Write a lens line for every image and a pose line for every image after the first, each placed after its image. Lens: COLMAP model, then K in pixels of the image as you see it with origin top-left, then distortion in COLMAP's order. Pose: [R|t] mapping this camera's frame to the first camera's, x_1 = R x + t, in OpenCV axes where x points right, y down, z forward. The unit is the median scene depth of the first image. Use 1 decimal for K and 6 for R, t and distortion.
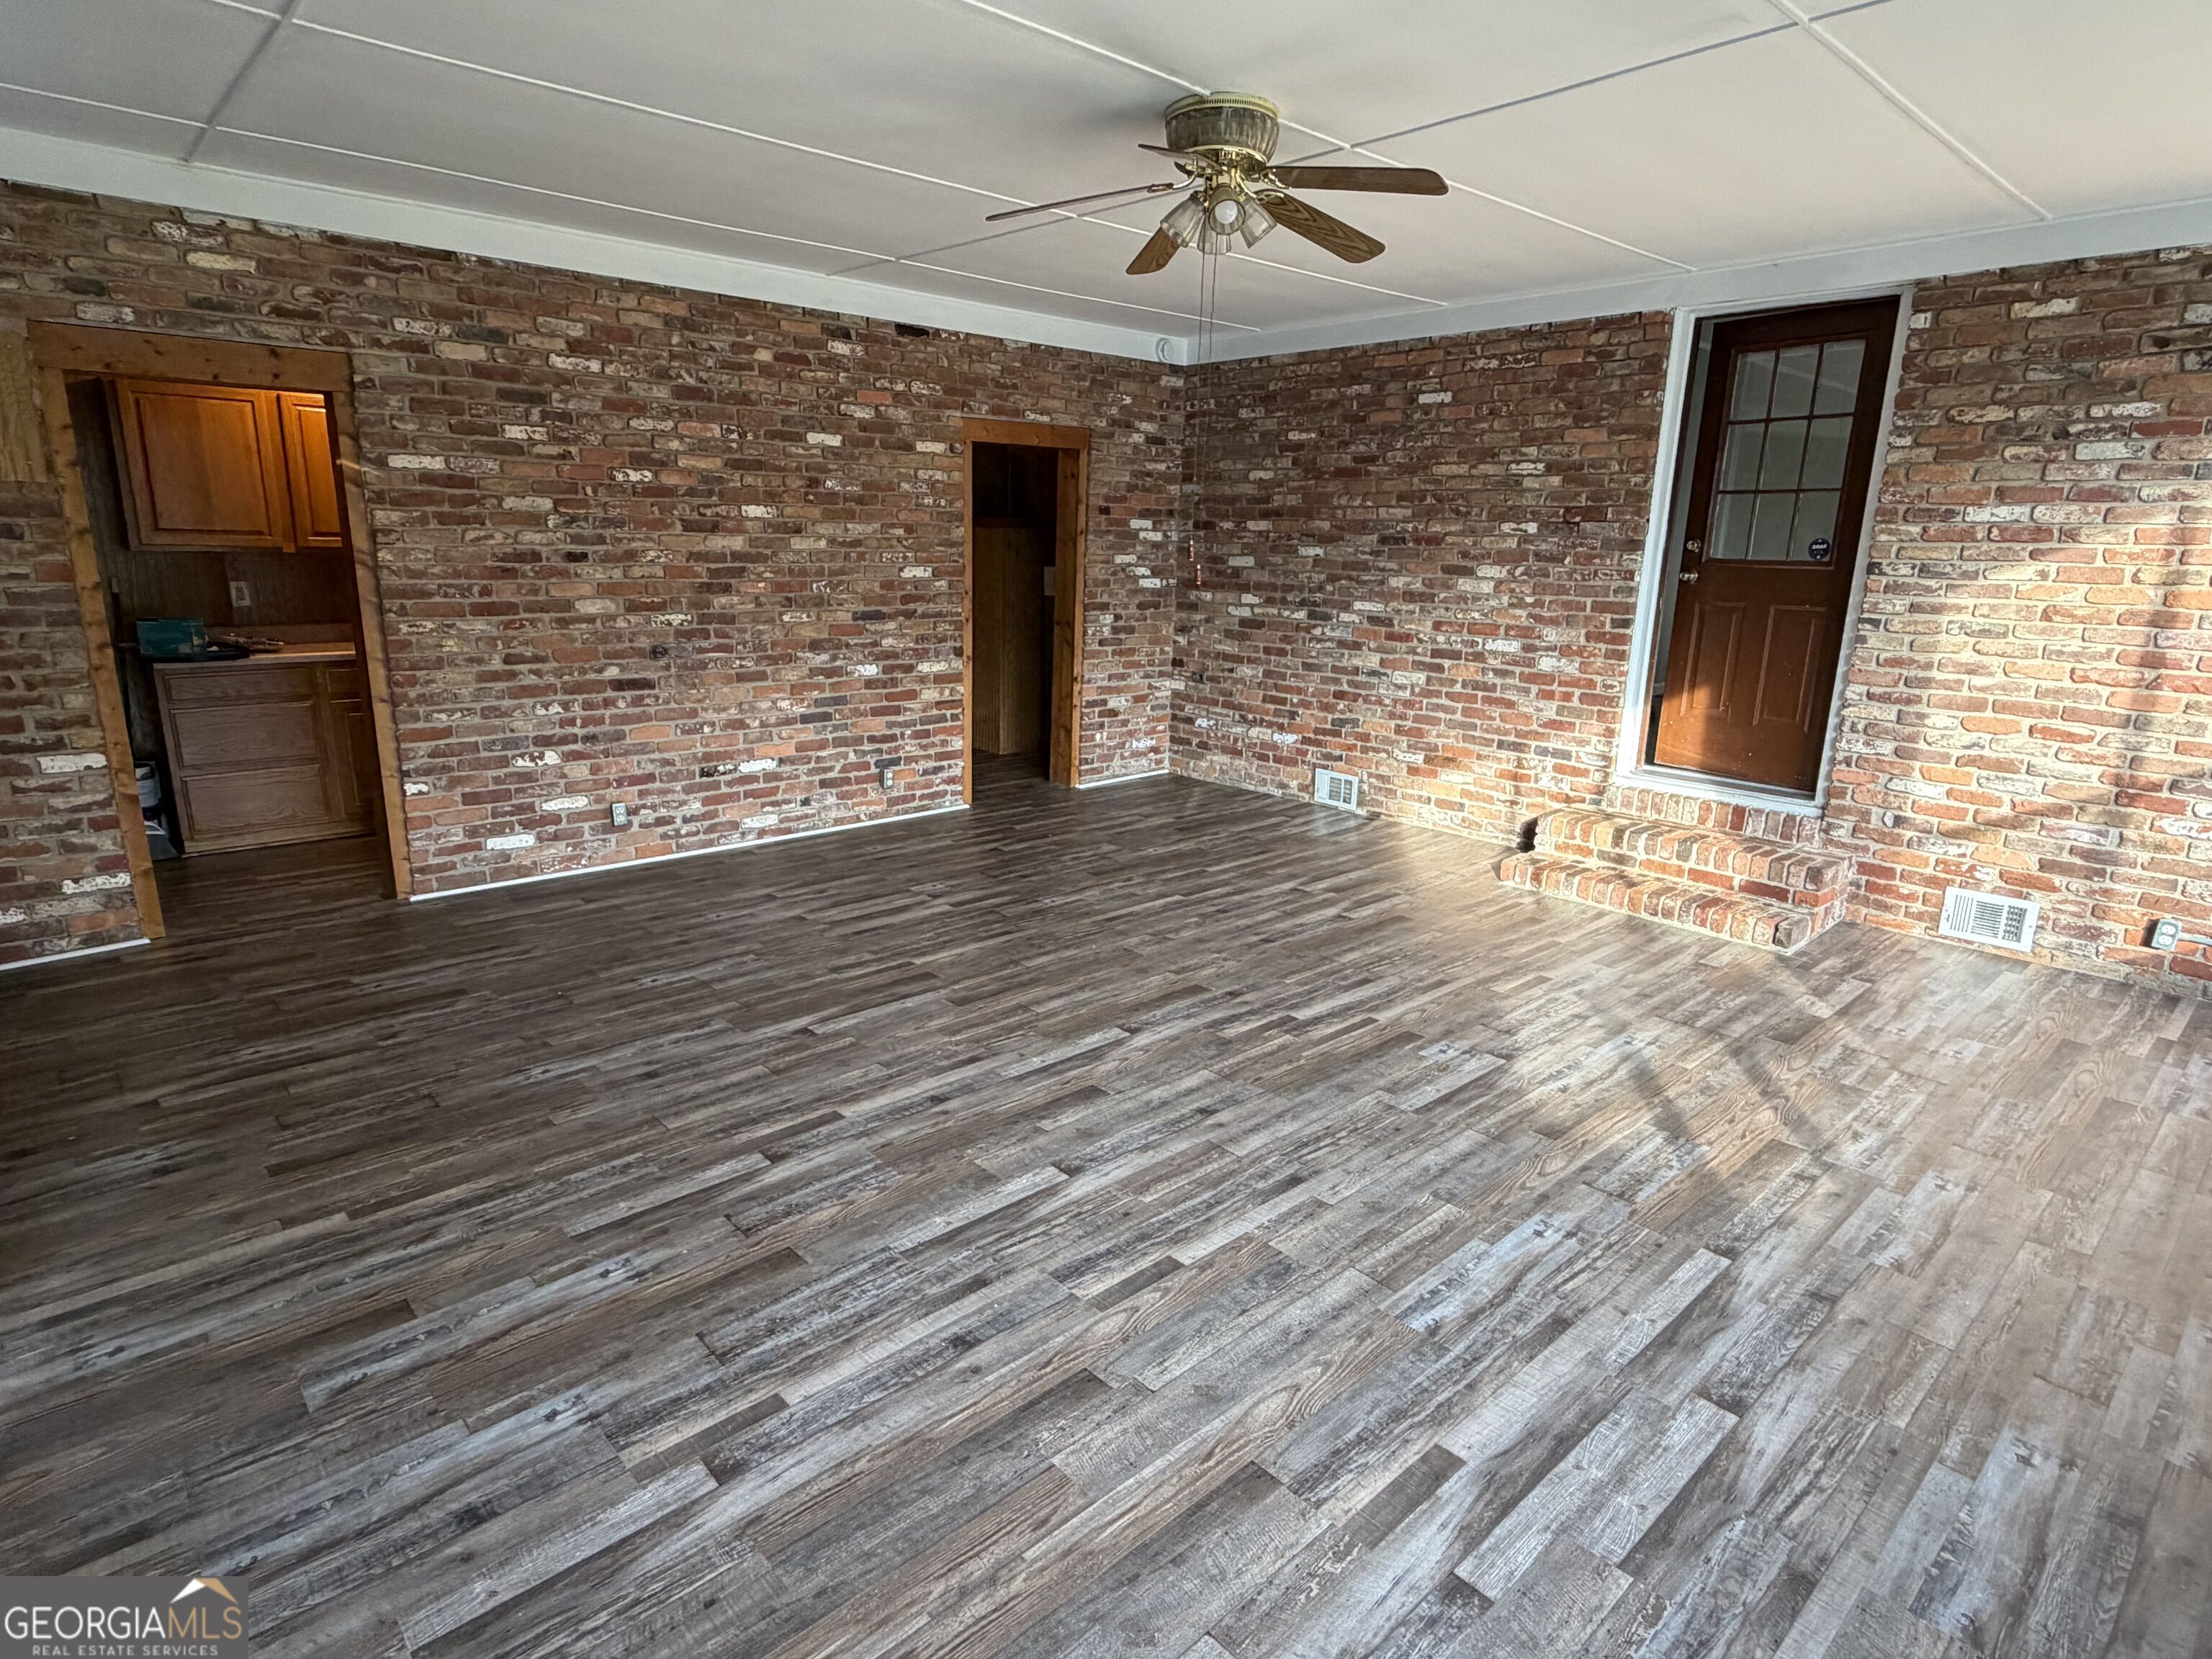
lens RADIAL K [[1192.5, 0, 1099.2], [0, 1192.5, 827.7], [0, 0, 1]] dist [-0.001165, 0.000303]
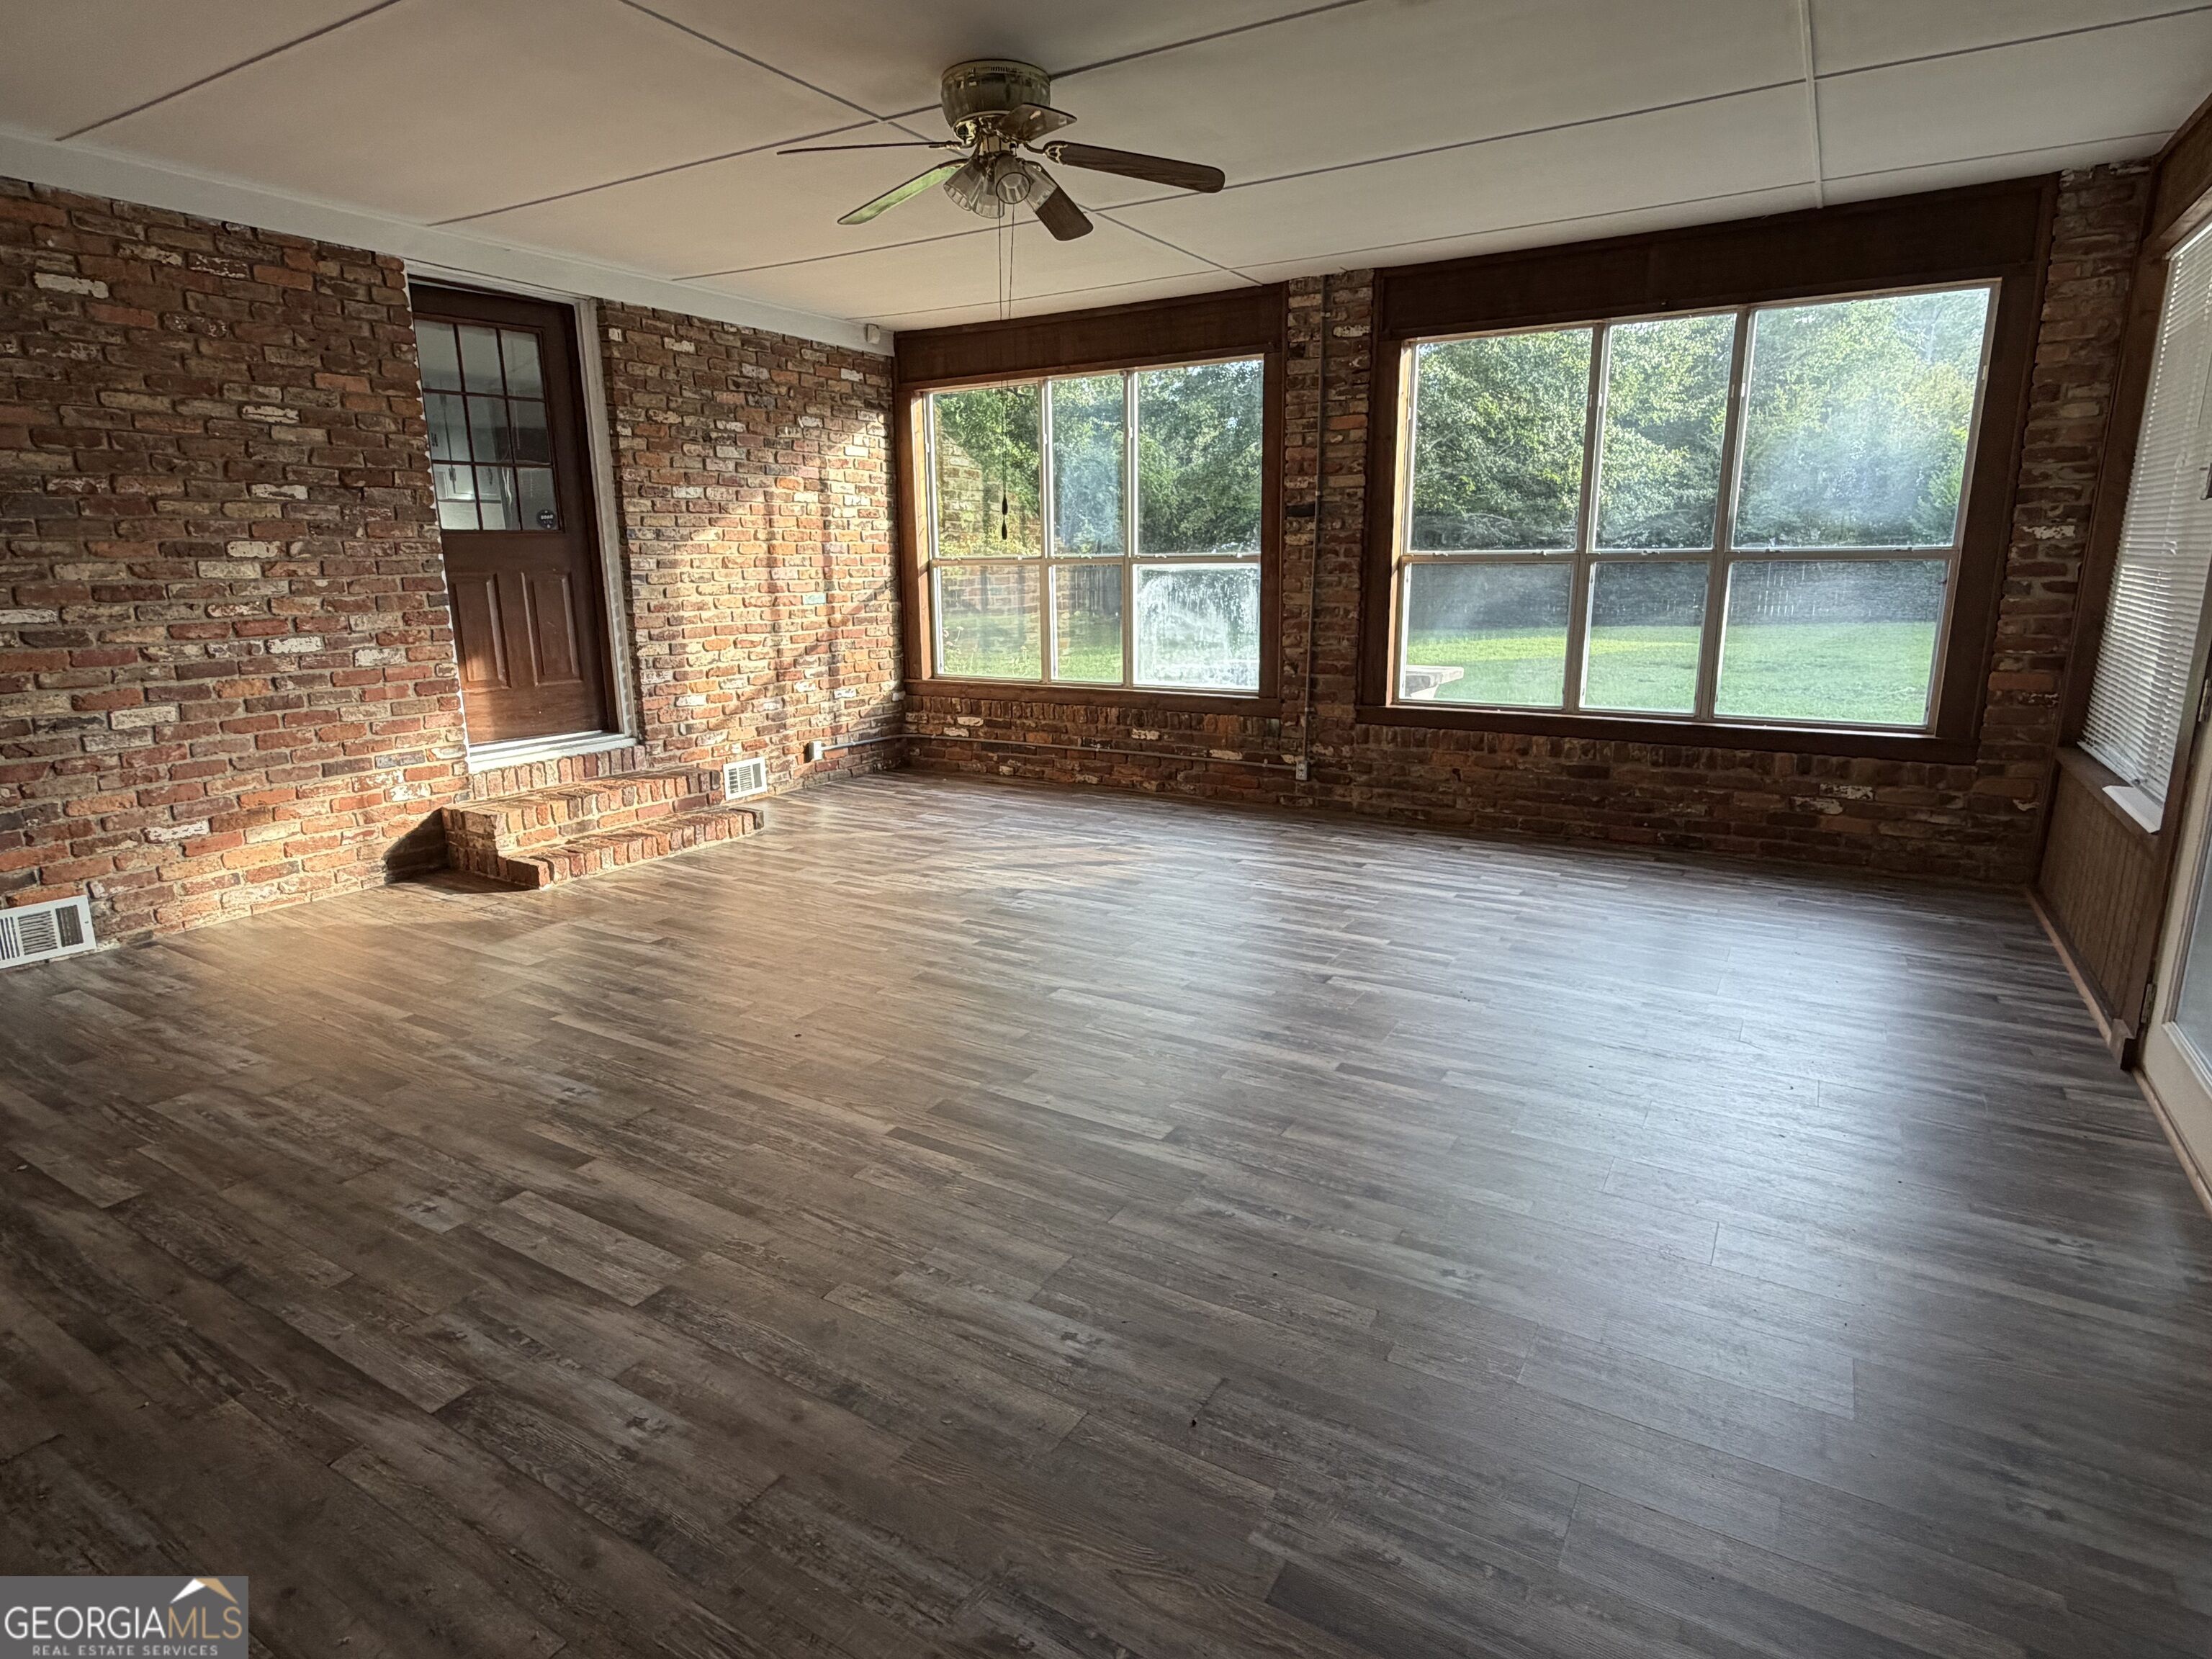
lens RADIAL K [[1192.5, 0, 1101.6], [0, 1192.5, 831.3], [0, 0, 1]] dist [-0.001165, 0.000303]
pose [[-0.289897, -0.233462, 0.928146, -0.647634], [0.230943, 0.924069, 0.304569, -0.181470], [-0.928776, 0.302642, -0.213968, 0.834125]]
